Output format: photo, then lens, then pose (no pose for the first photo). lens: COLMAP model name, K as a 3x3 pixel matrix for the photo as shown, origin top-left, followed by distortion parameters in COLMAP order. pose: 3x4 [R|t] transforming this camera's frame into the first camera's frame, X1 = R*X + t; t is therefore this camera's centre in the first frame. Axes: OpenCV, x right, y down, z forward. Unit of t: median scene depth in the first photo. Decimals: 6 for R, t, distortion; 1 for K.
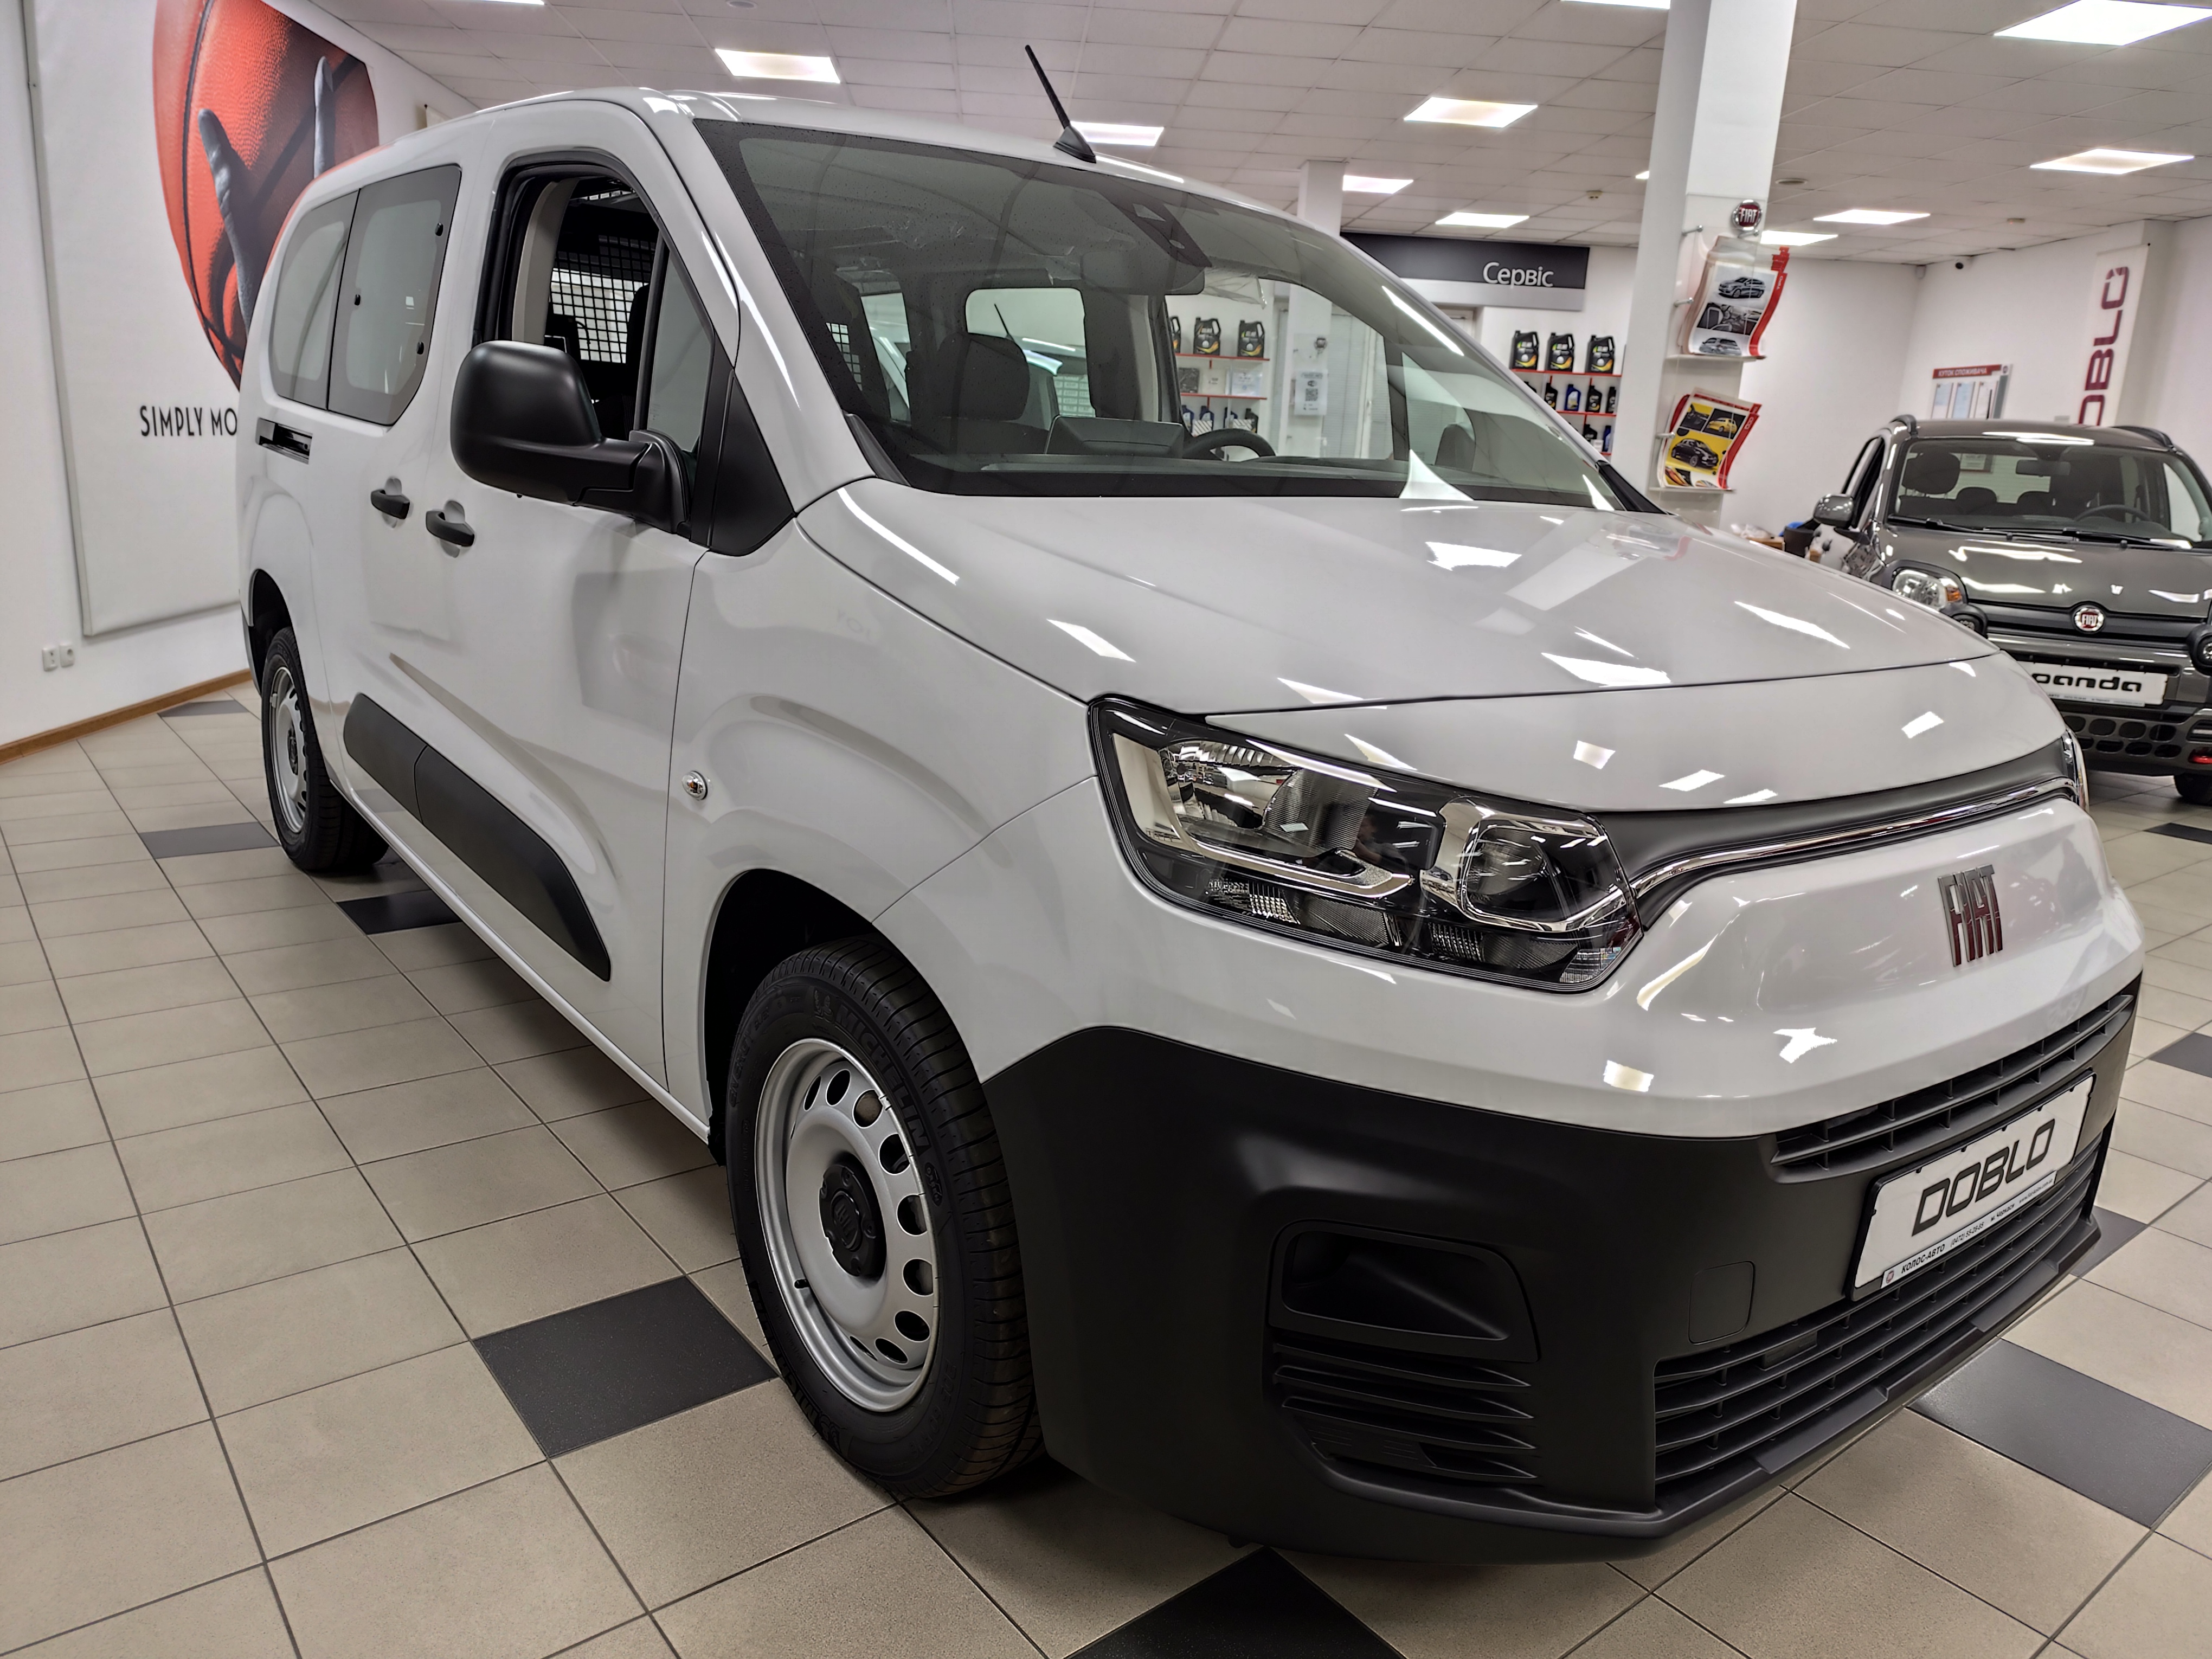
lens RADIAL K [[1521.7, 0, 1097.9], [0, 1521.7, 834.4], [0, 0, 1]] dist [0.030567, -0.028954]
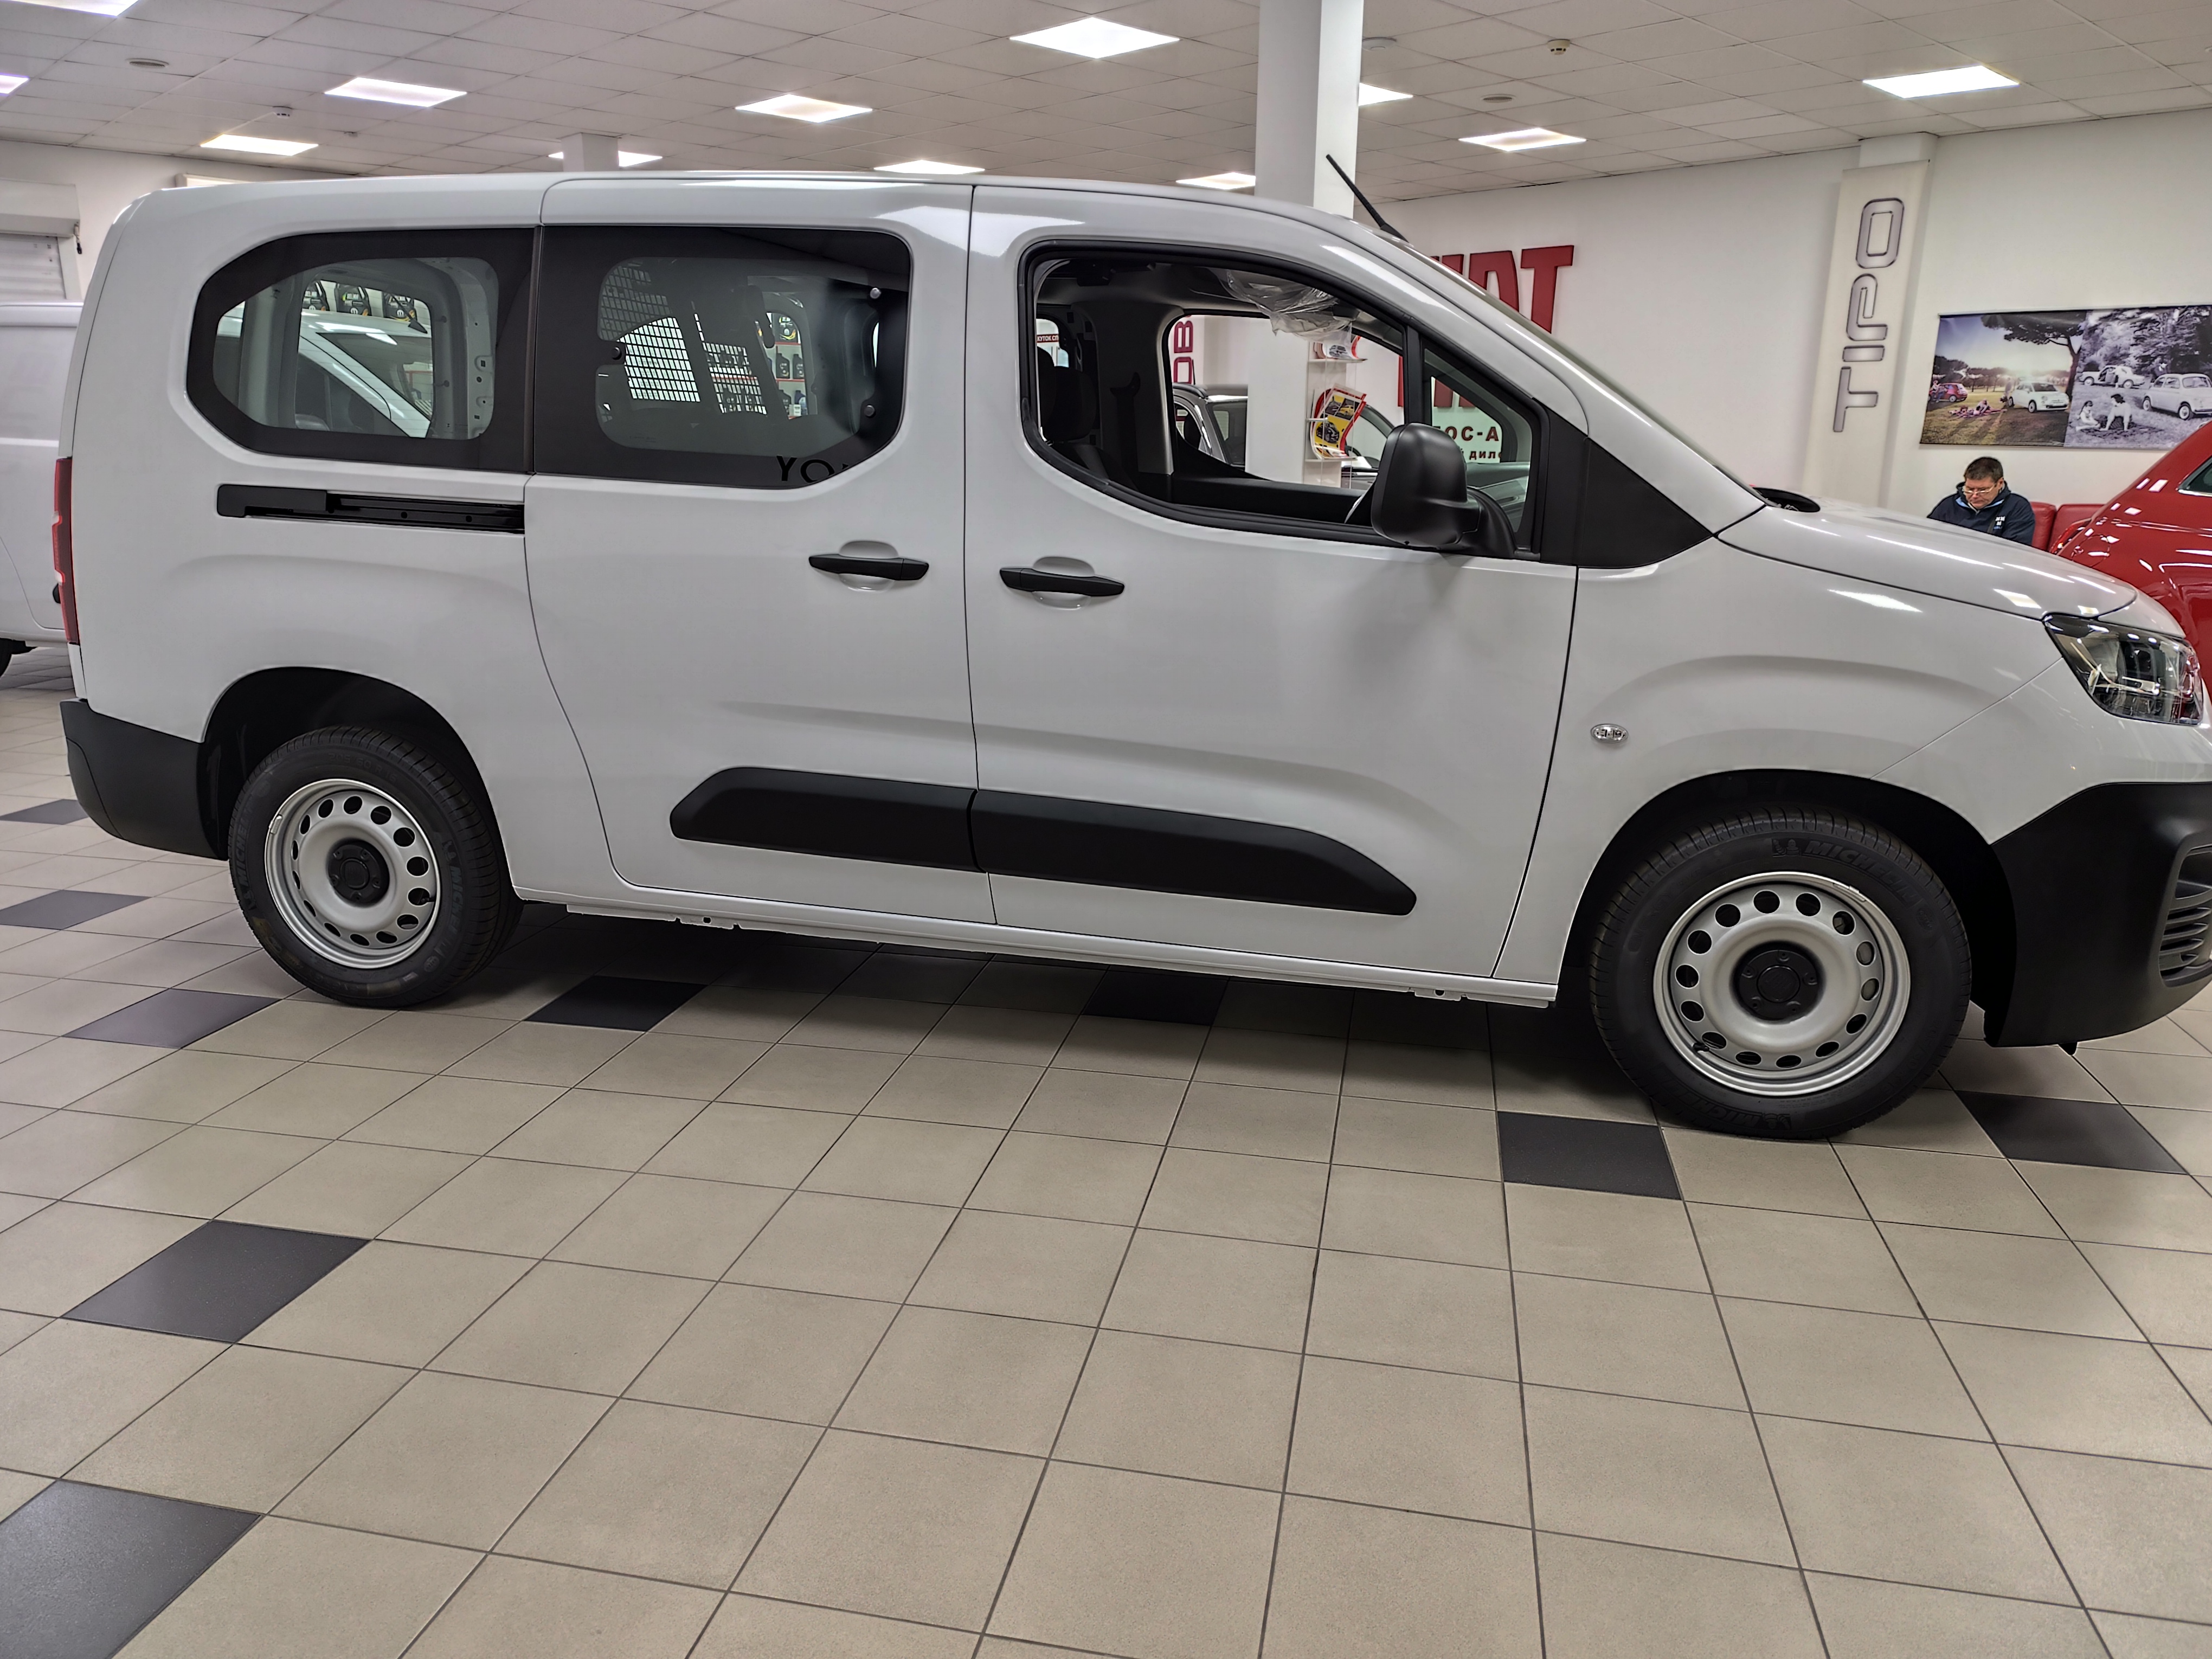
lens RADIAL K [[1521.7, 0, 1097.9], [0, 1521.7, 834.4], [0, 0, 1]] dist [0.030567, -0.028954]
pose [[0.770604, -0.210666, 0.601489, -0.660660], [0.190256, 0.976794, 0.098365, -0.075156], [-0.608254, 0.038637, 0.792802, 0.073464]]
